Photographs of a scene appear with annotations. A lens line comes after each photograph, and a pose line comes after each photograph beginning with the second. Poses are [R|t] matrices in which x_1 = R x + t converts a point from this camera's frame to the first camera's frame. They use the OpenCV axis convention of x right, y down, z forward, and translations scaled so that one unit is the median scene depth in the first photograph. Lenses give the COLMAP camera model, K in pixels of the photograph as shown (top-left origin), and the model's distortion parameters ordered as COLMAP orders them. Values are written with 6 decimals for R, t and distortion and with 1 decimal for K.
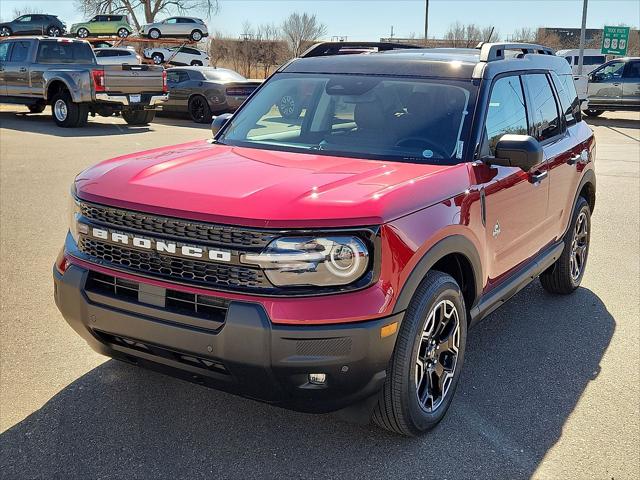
lens RADIAL K [[814.4, 0, 325.2], [0, 814.4, 240.5], [0, 0, 1]] dist [0.060994, 0.000000]
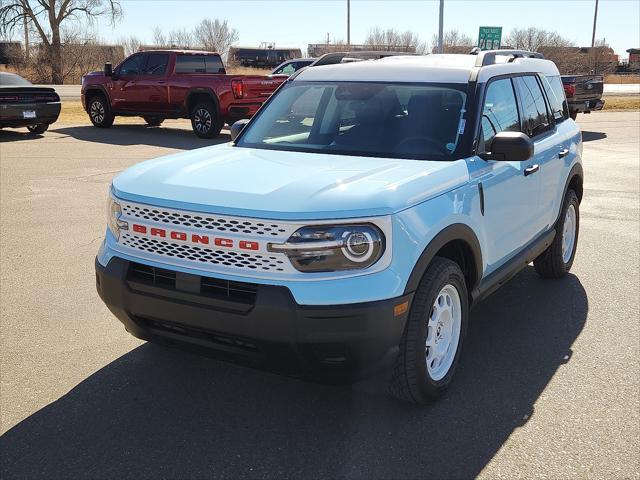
lens RADIAL K [[814.4, 0, 312.6], [0, 814.4, 226.9], [0, 0, 1]] dist [0.060994, 0.000000]
pose [[0.999724, -0.021838, -0.008700, -0.028849], [0.021685, 0.999615, -0.017314, 0.013409], [0.009075, 0.017120, 0.999812, -0.119307]]
